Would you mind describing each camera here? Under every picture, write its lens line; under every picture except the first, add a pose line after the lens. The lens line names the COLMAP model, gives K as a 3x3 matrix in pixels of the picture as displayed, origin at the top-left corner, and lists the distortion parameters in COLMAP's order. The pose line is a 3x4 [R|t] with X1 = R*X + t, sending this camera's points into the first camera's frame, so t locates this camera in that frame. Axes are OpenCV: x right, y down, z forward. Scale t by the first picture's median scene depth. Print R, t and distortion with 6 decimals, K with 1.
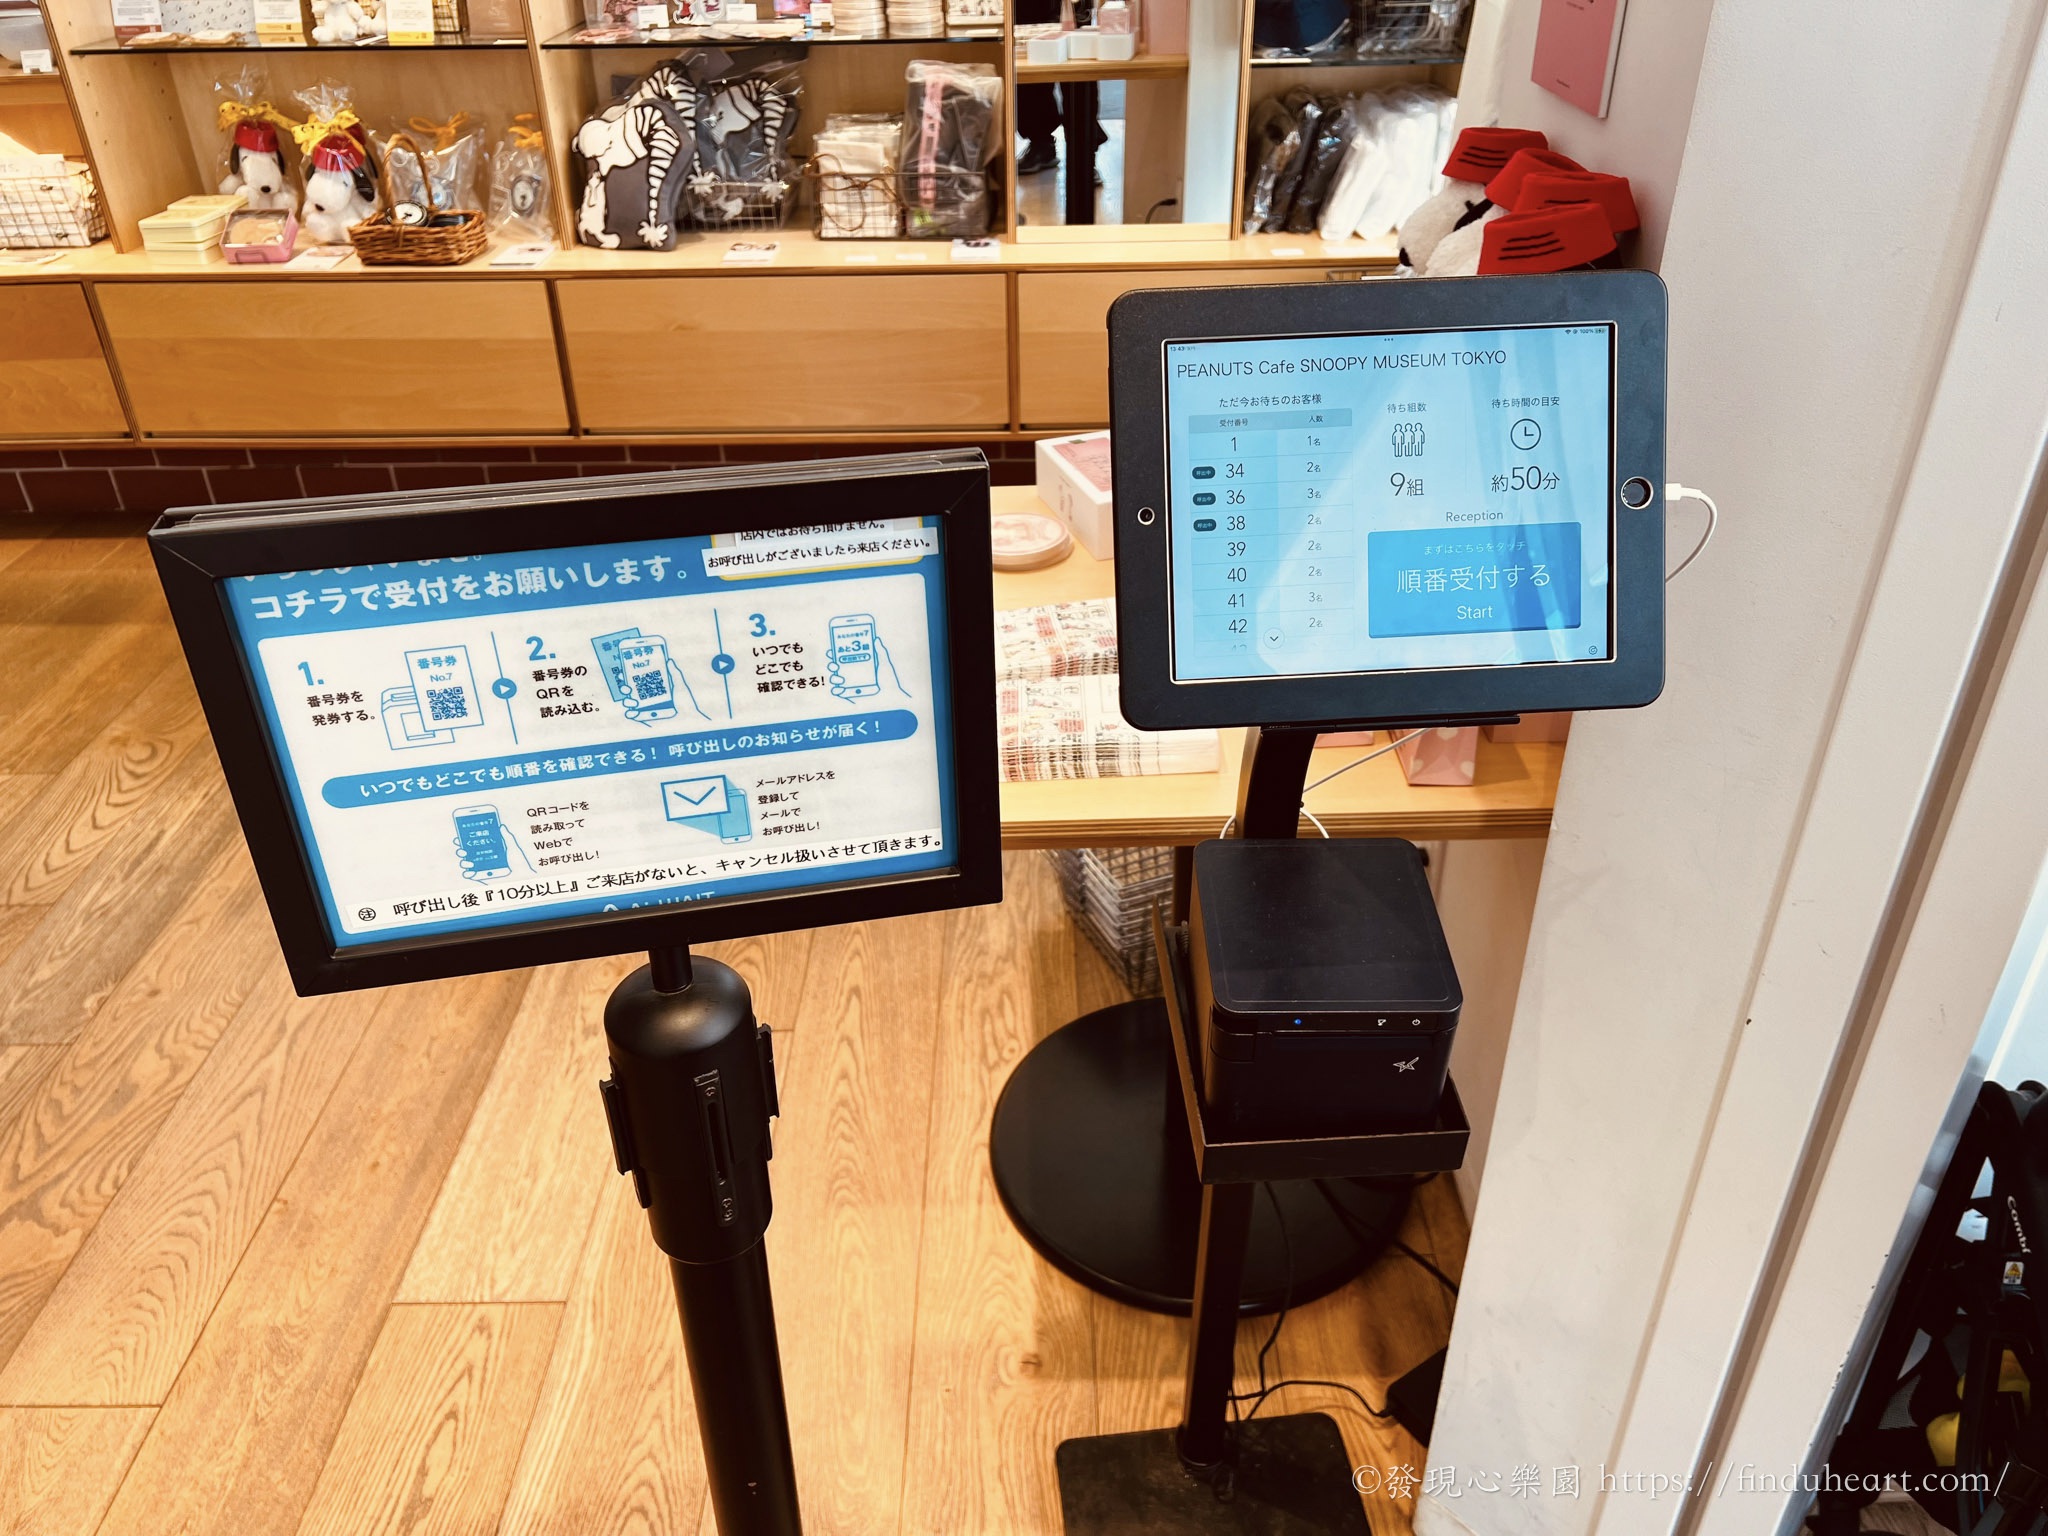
lens RADIAL K [[1545.5, 0, 1025.2], [0, 1545.5, 766.6], [0, 0, 1]] dist [0.019724, -0.025049]
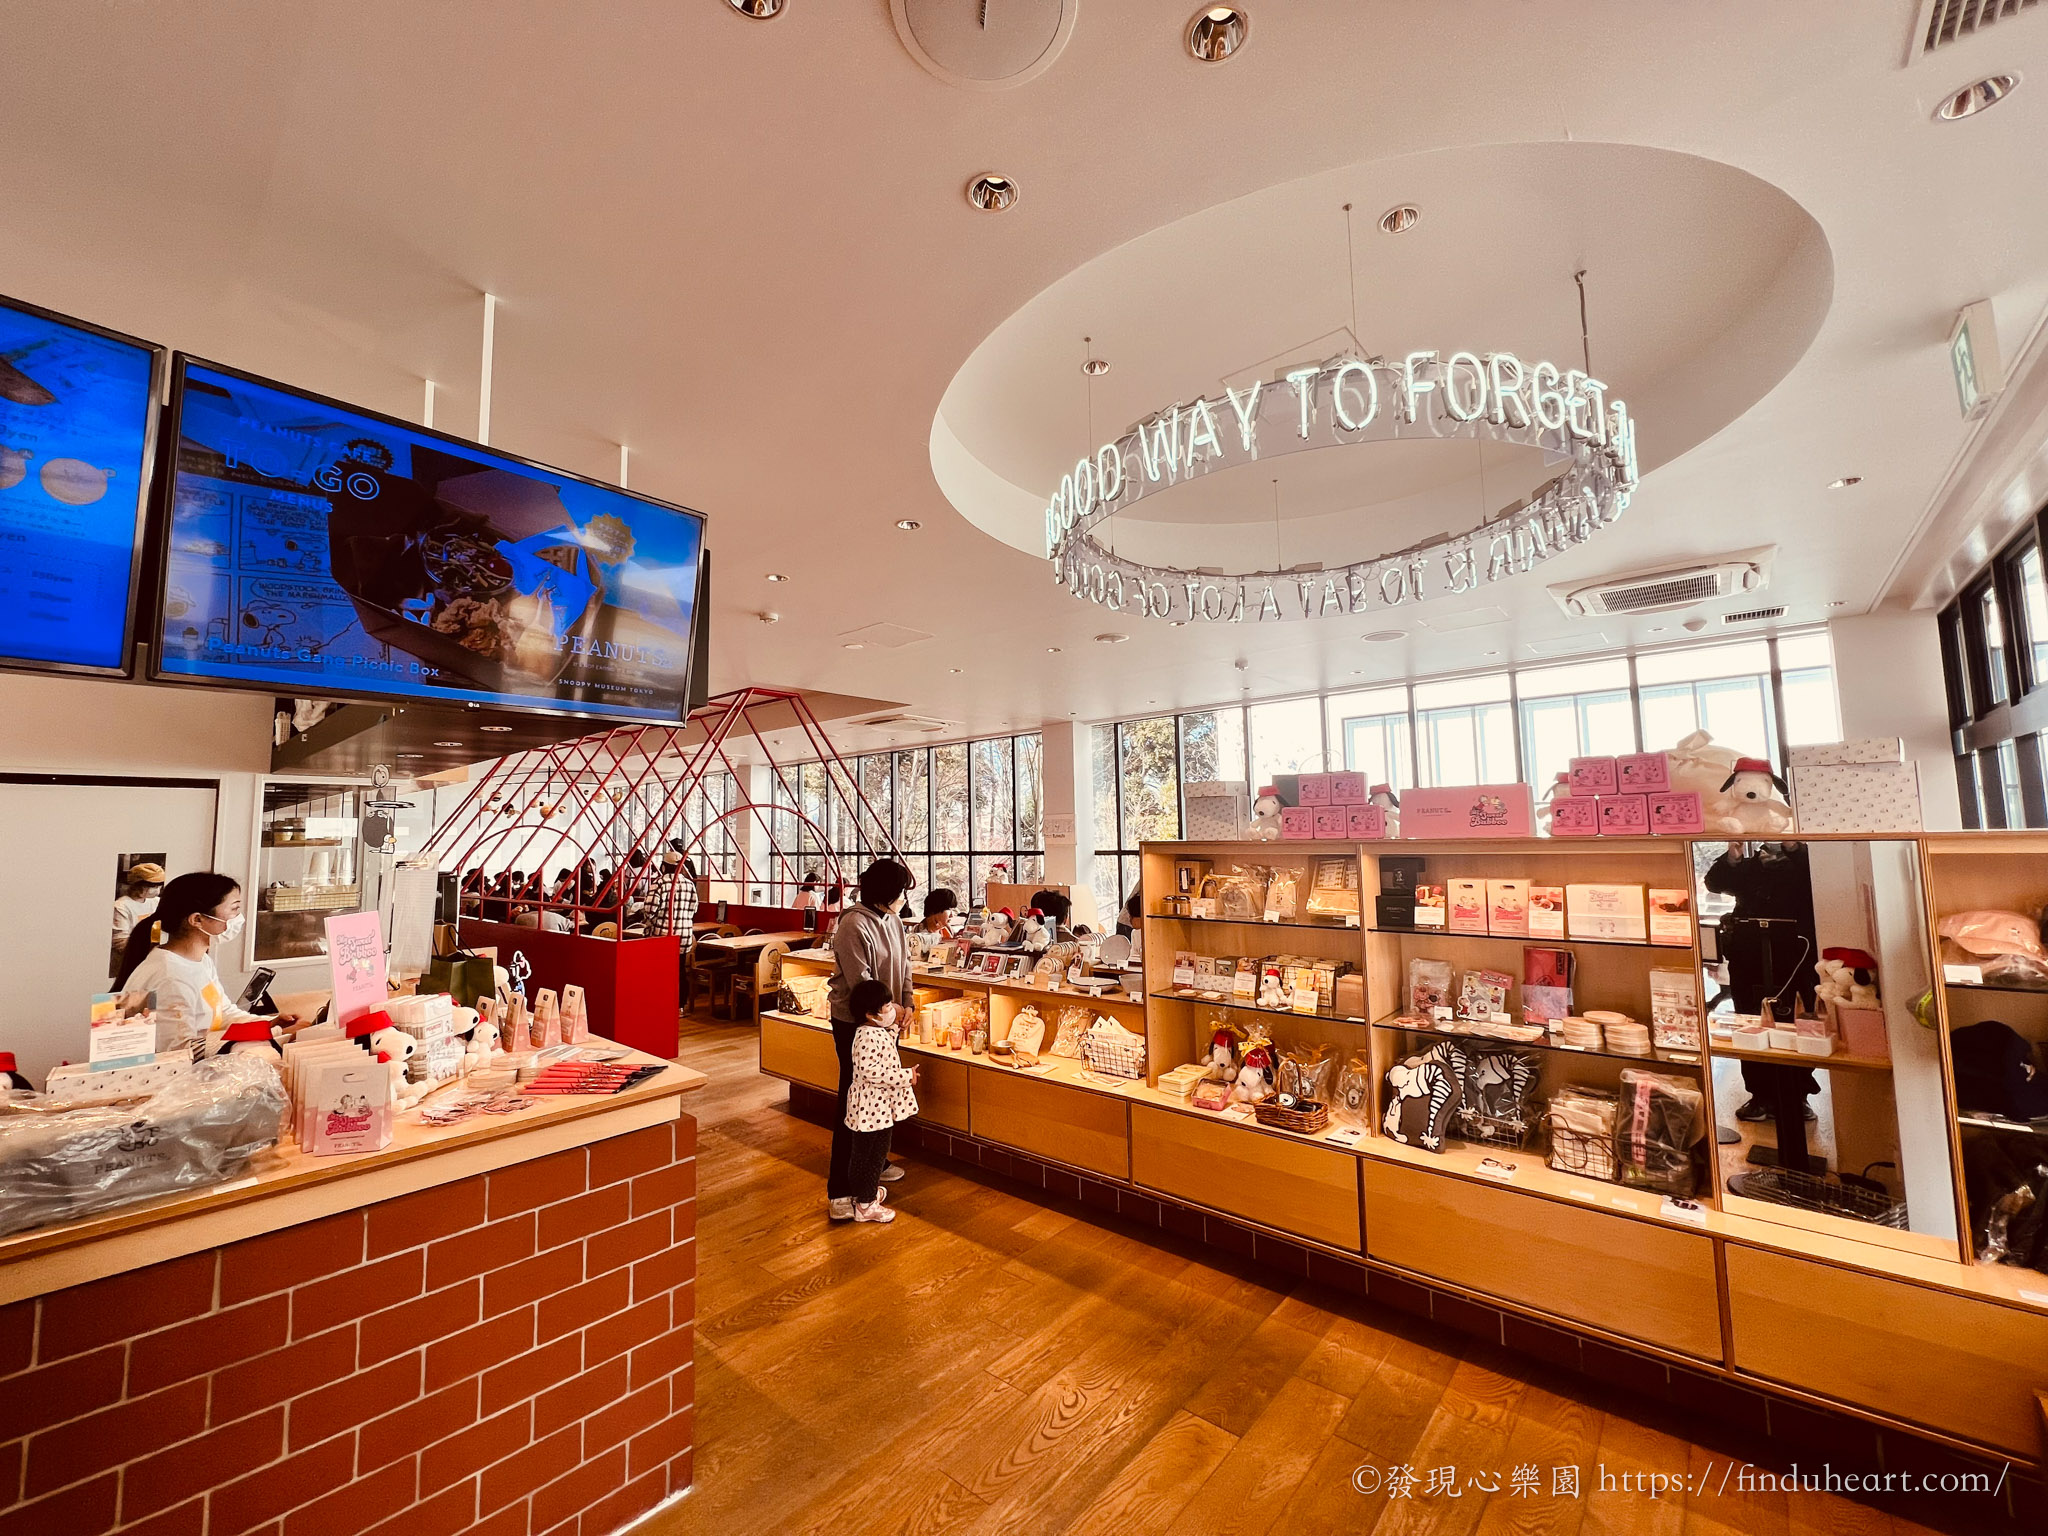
lens RADIAL K [[816.3, 0, 1014.8], [0, 816.3, 770.0], [0, 0, 1]] dist [-0.003099, -0.000933]
pose [[0.749771, -0.059267, -0.659038, 0.021192], [-0.338795, 0.821143, -0.459284, -0.122160], [0.568385, 0.567636, 0.595590, 0.018924]]
